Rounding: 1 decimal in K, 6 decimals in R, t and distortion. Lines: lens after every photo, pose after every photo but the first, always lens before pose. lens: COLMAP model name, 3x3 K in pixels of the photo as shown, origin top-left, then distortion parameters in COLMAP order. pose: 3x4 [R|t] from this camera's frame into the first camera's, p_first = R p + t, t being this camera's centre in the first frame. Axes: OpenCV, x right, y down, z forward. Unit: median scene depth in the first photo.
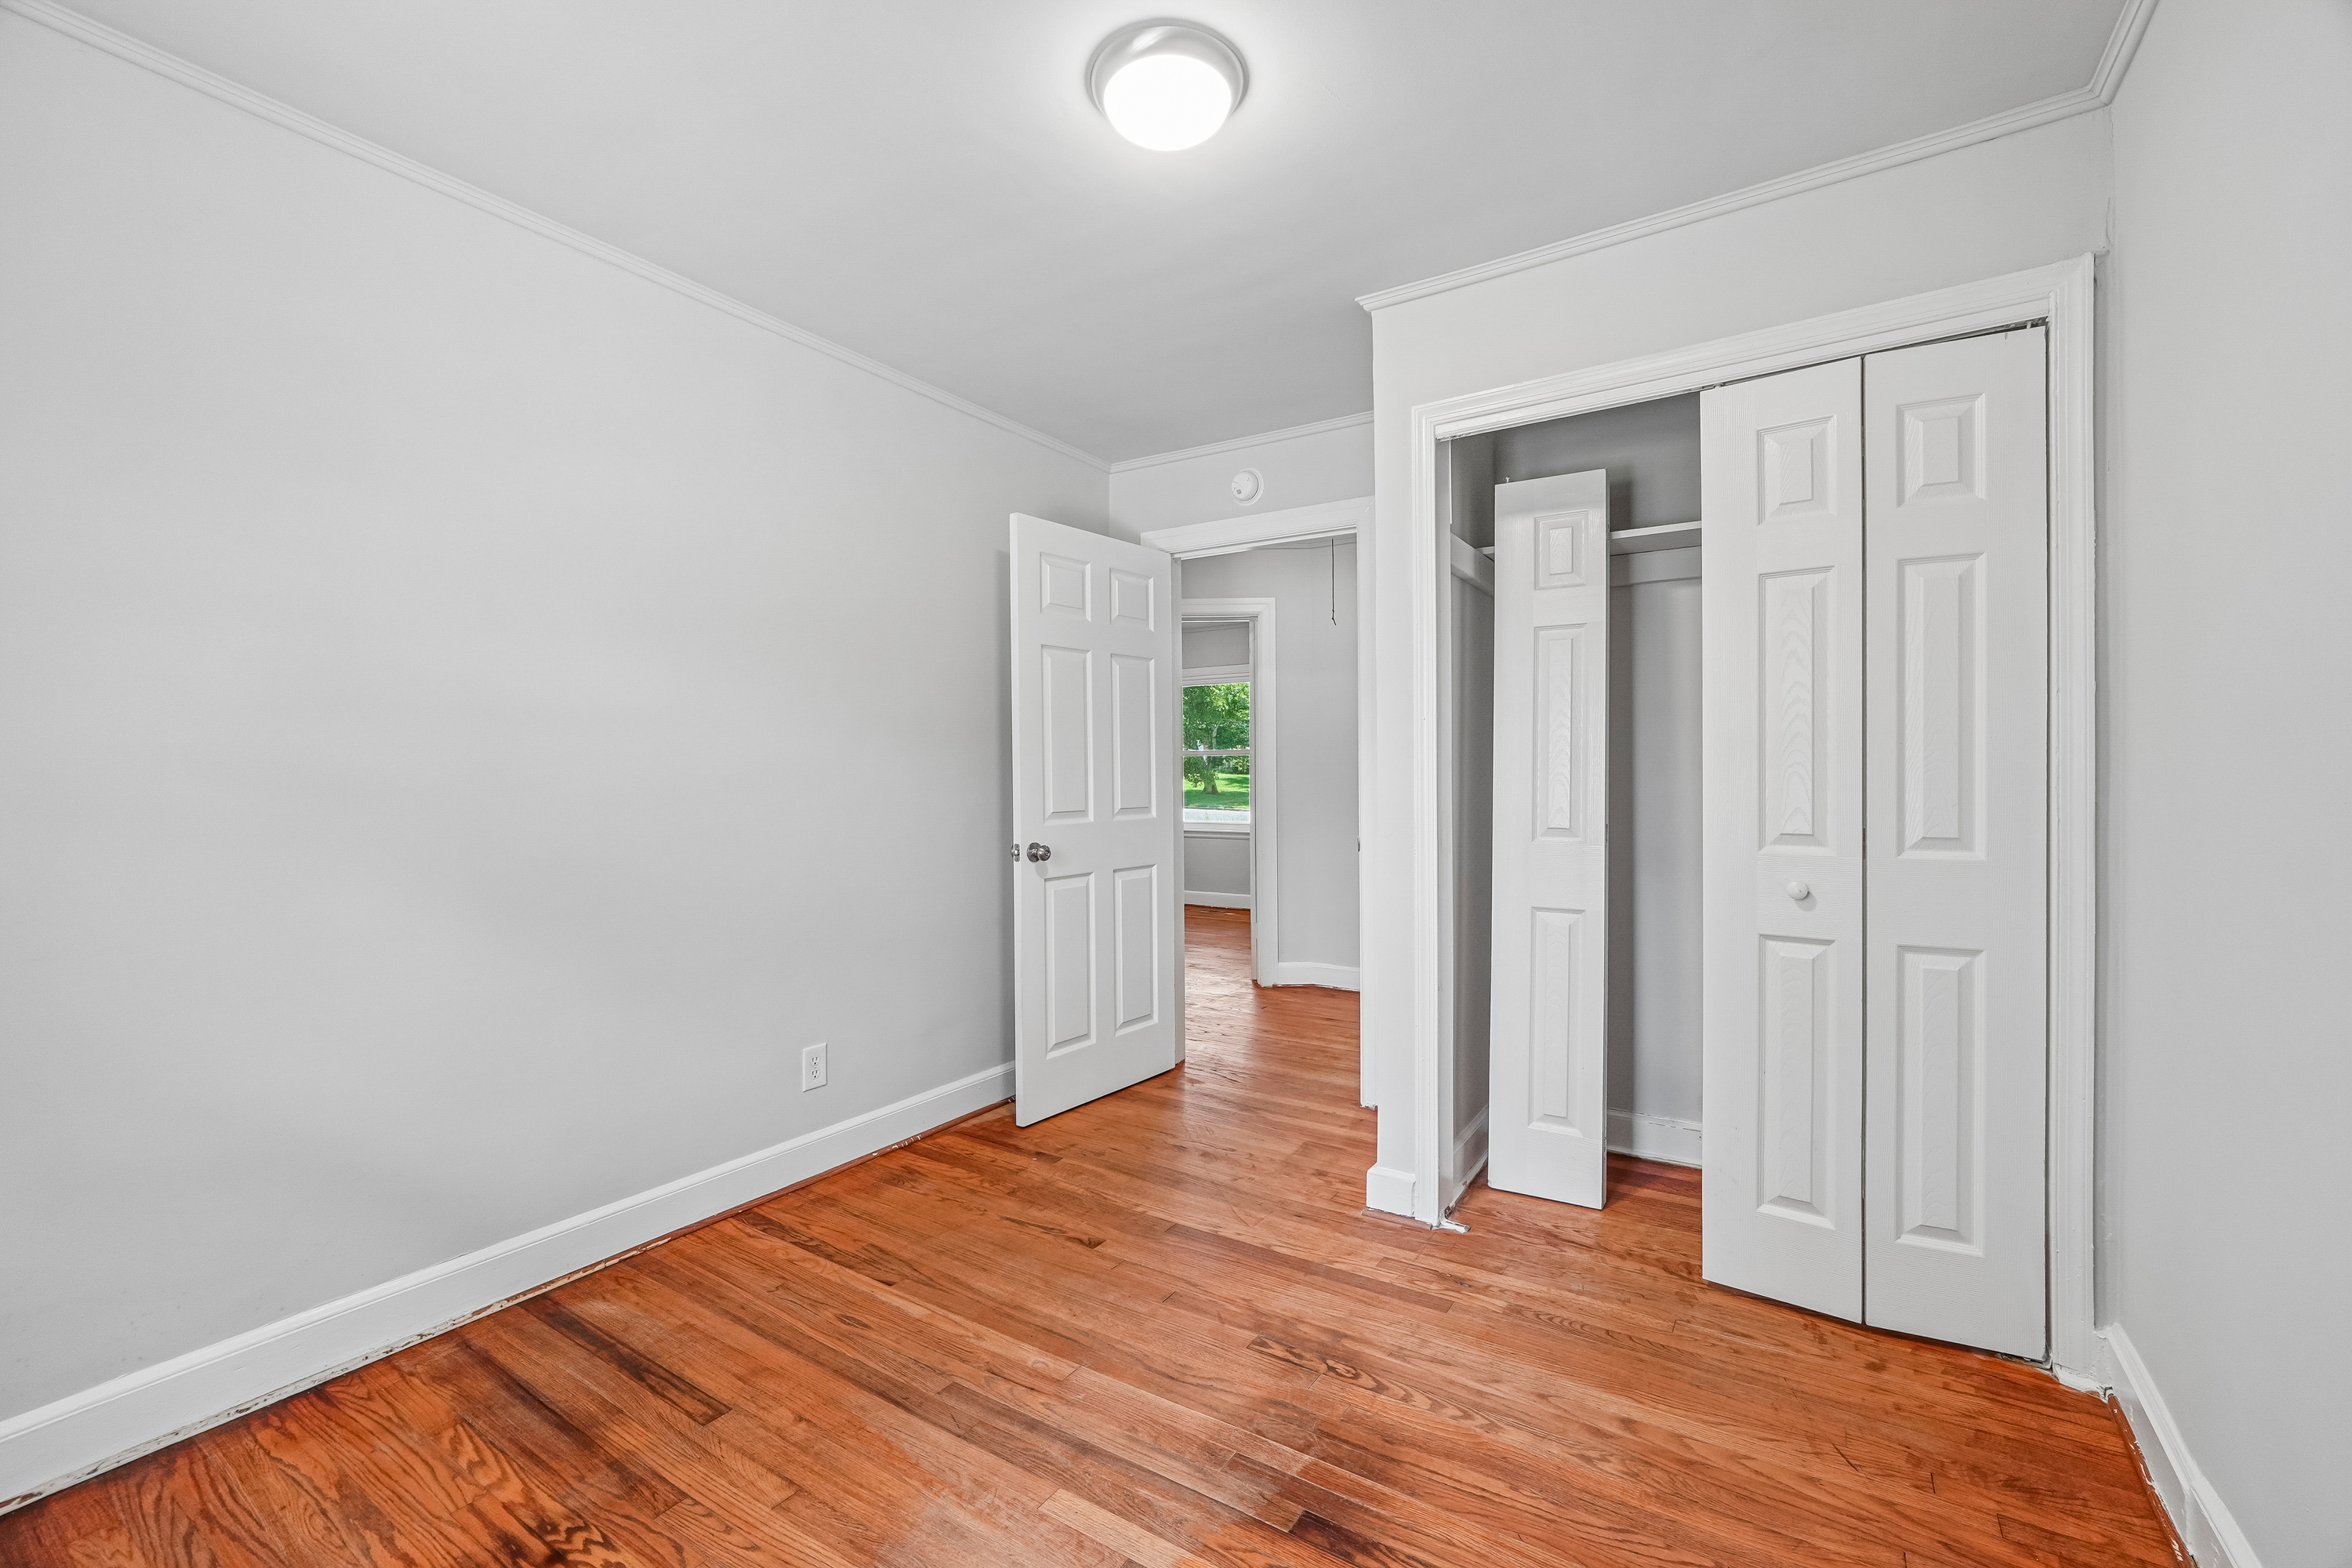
lens RADIAL K [[989.0, 0, 1171.8], [0, 989.0, 779.7], [0, 0, 1]] dist [-0.003514, 0.001690]
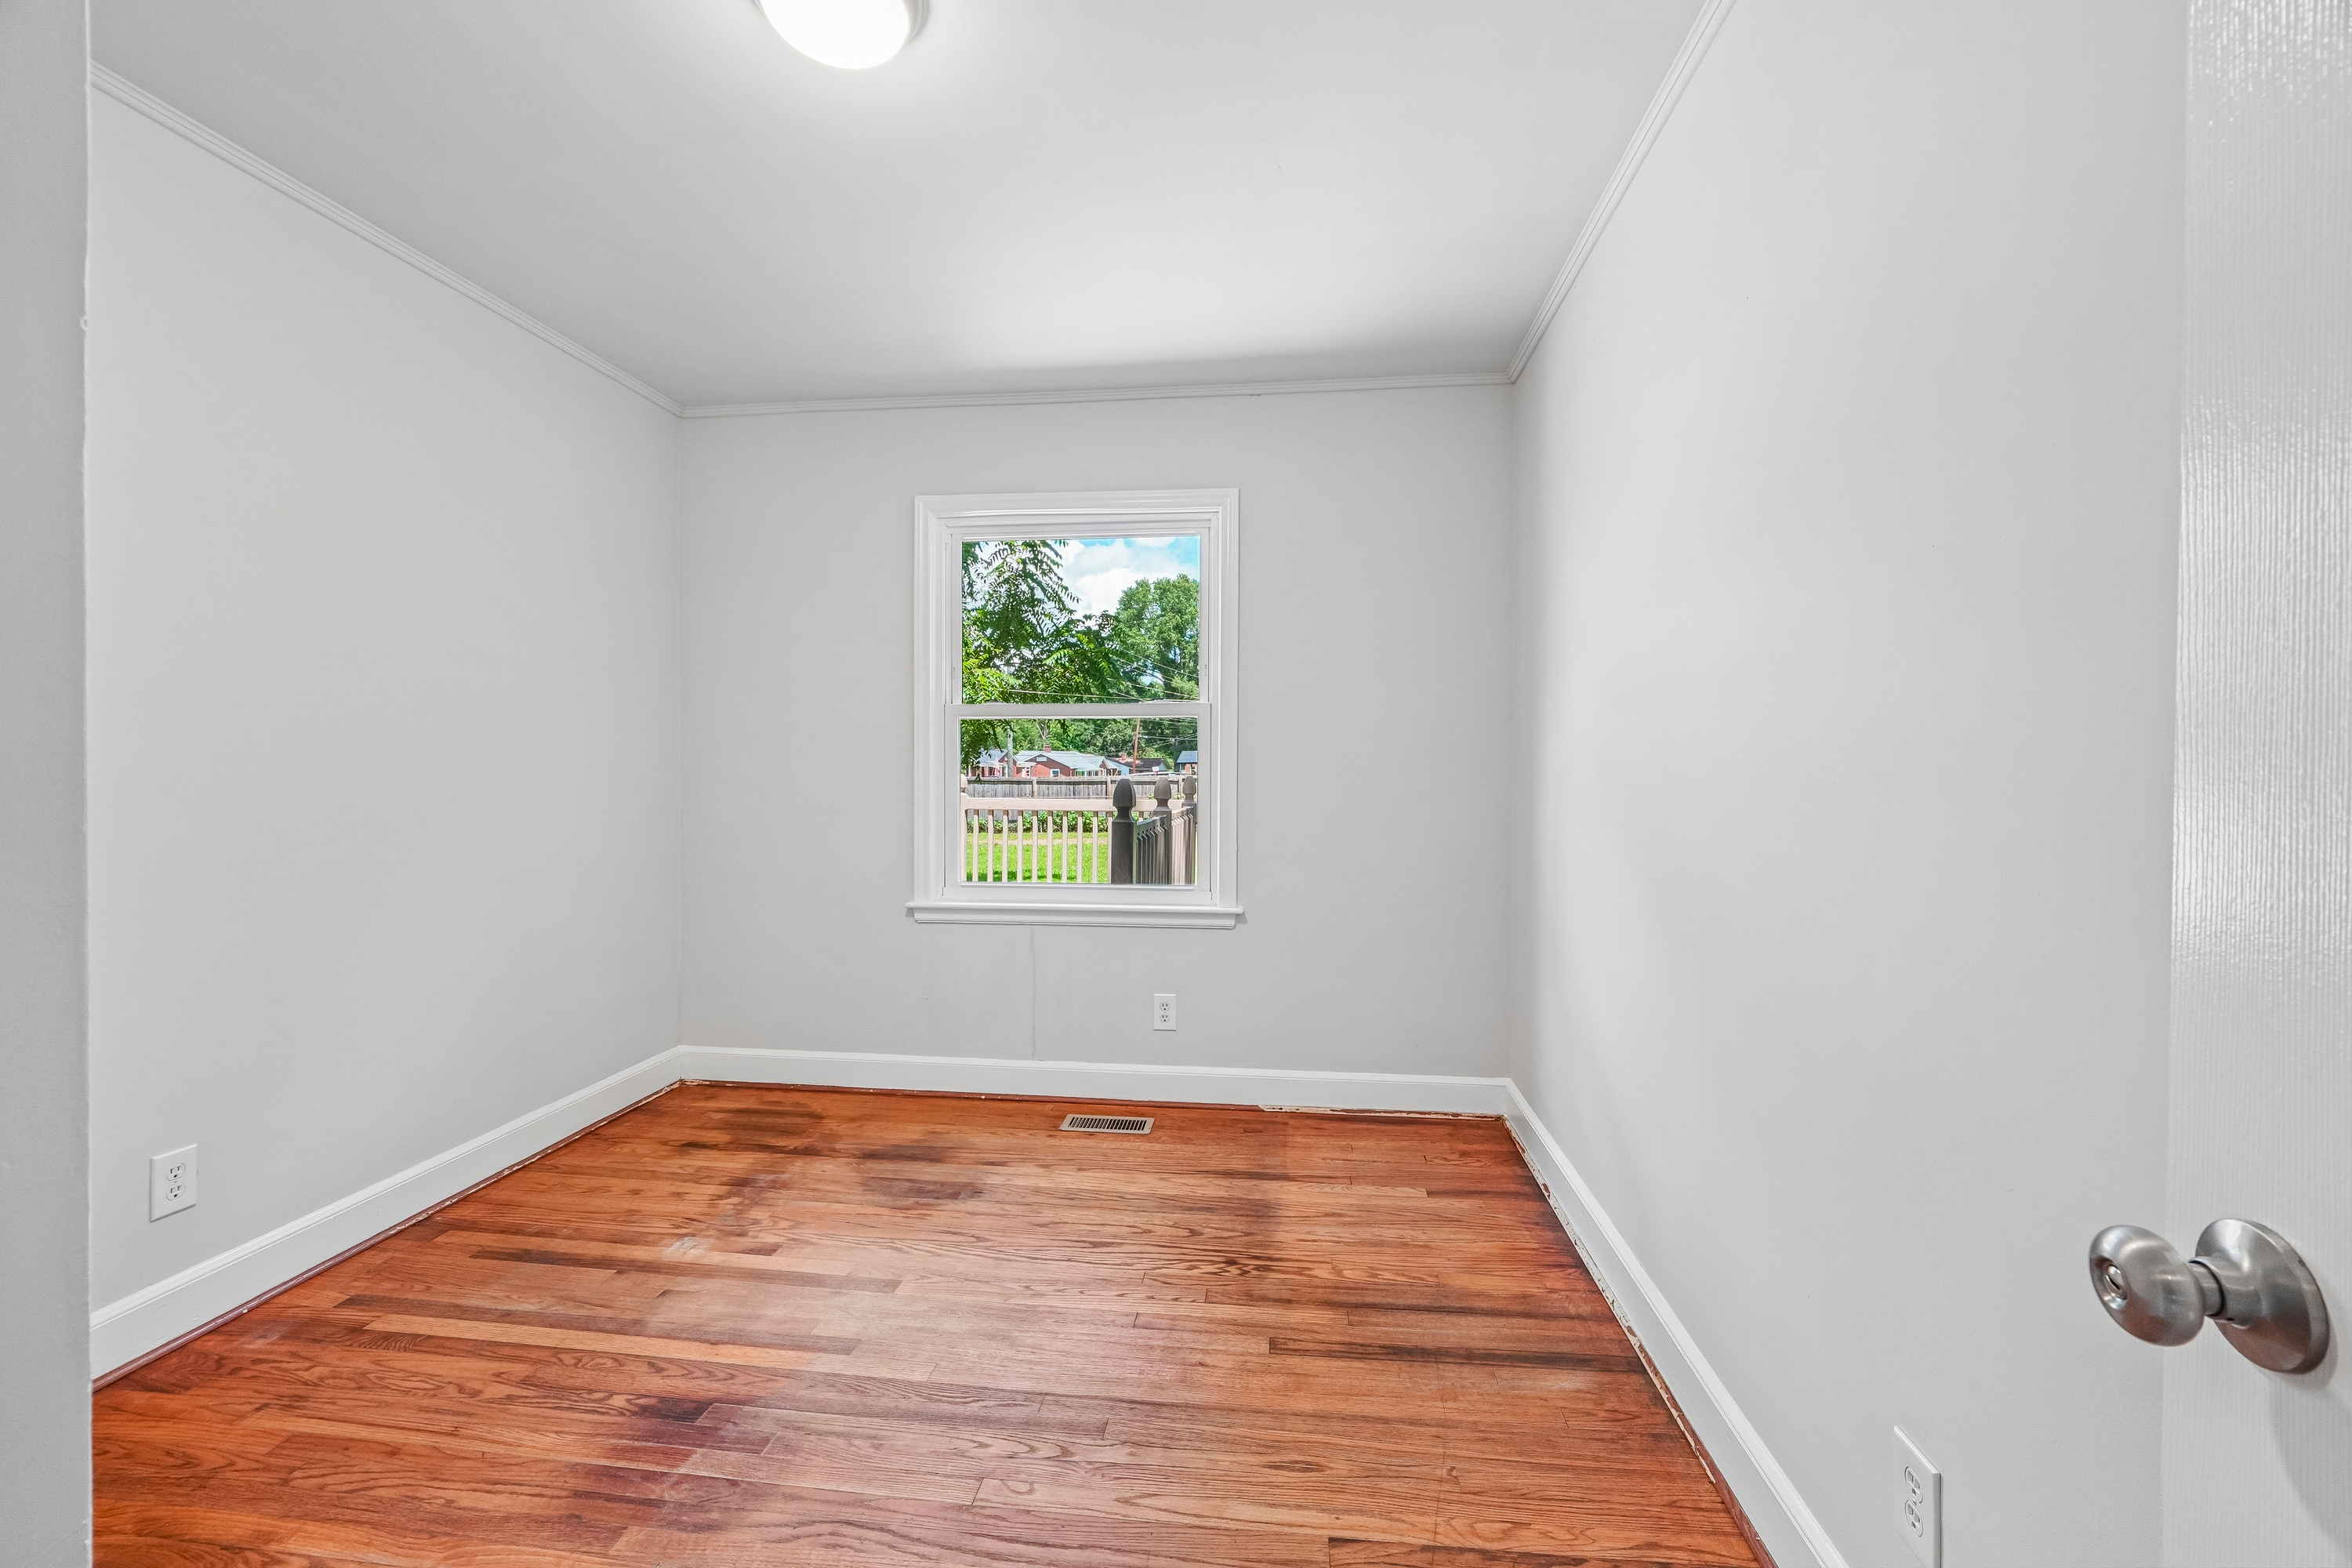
lens RADIAL K [[989.0, 0, 1169.9], [0, 989.0, 771.3], [0, 0, 1]] dist [-0.003514, 0.001690]
pose [[-0.897332, 0.007192, -0.441297, 0.126498], [0.001547, 0.999912, 0.013150, -0.007783], [0.441353, 0.011117, -0.897265, 2.017050]]
